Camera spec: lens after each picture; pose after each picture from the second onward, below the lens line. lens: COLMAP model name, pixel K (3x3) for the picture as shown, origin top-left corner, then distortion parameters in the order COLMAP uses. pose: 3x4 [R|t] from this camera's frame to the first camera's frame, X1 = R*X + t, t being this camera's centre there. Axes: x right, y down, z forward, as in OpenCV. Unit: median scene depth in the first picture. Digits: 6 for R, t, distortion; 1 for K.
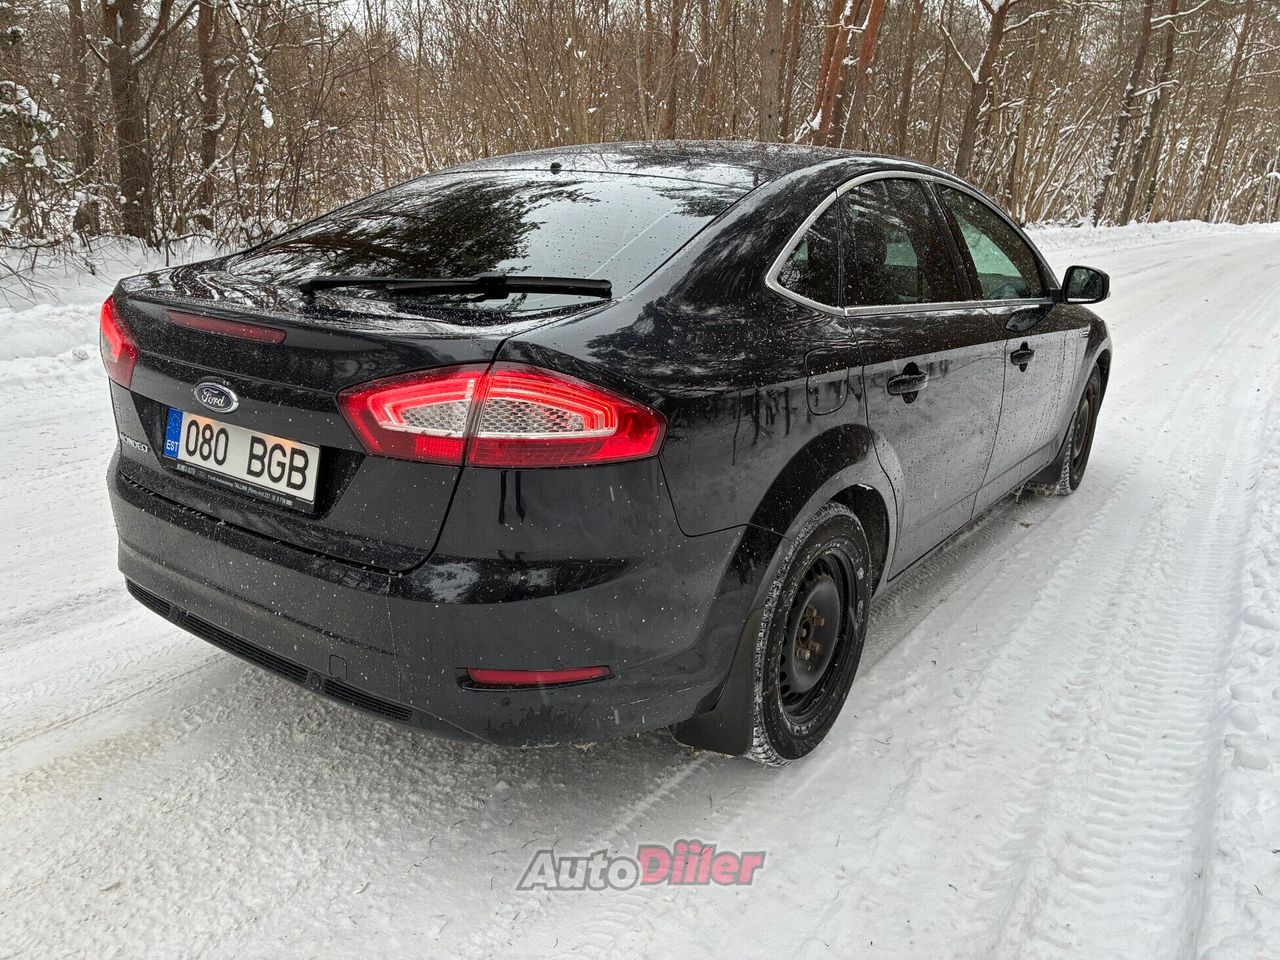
lens RADIAL K [[975.7, 0, 640.0], [0, 975.7, 480.0], [0, 0, 1]] dist [0.023118, -0.002075]
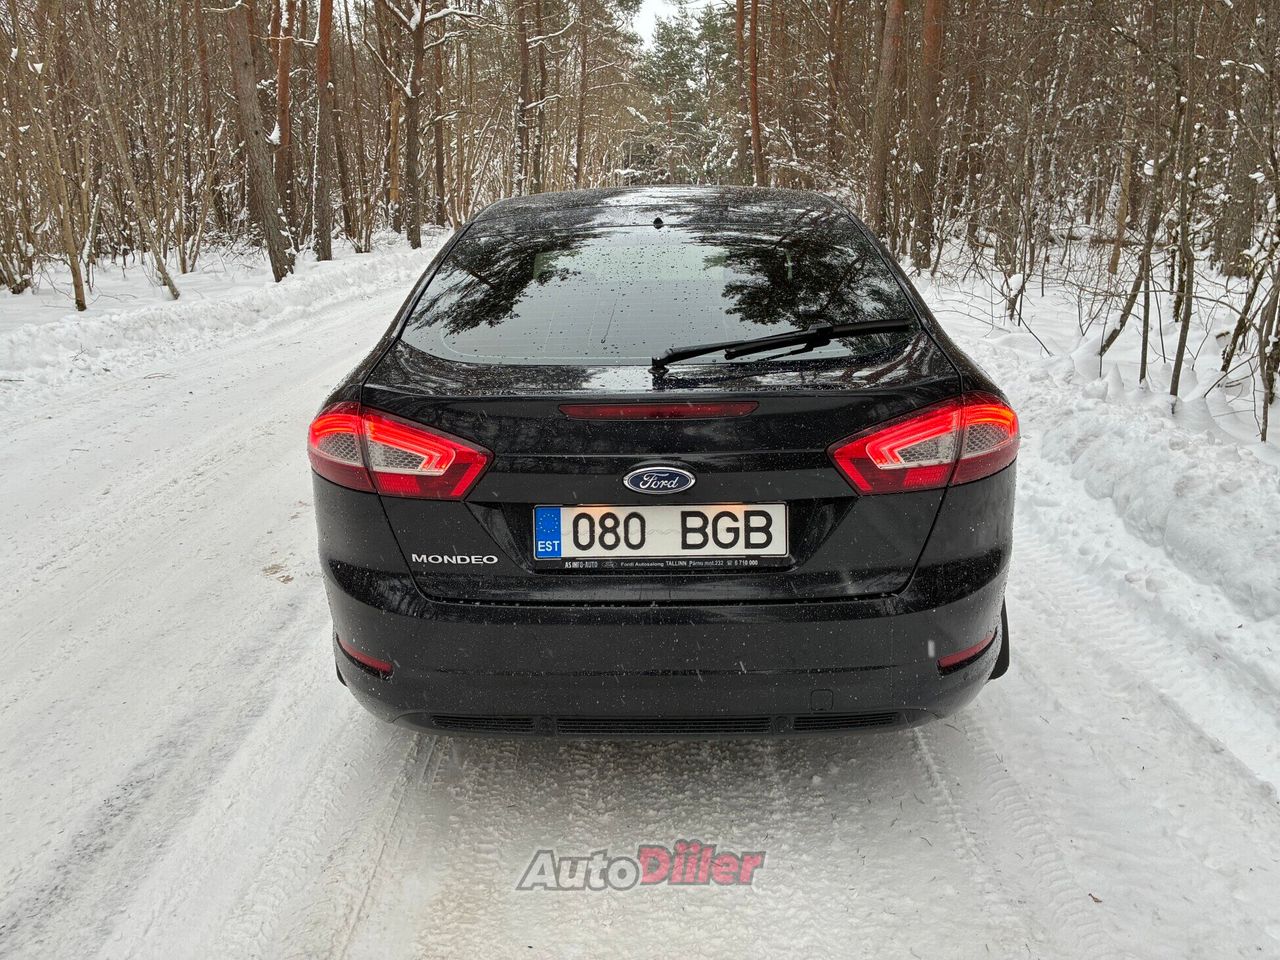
lens RADIAL K [[965.7, 0, 640.1], [0, 965.7, 464.1], [0, 0, 1]] dist [0.060760, -0.000576]
pose [[0.828339, -0.197504, 0.524258, -0.950968], [0.207595, 0.977388, 0.040208, -0.142736], [-0.520344, 0.075528, 0.850610, 0.162714]]
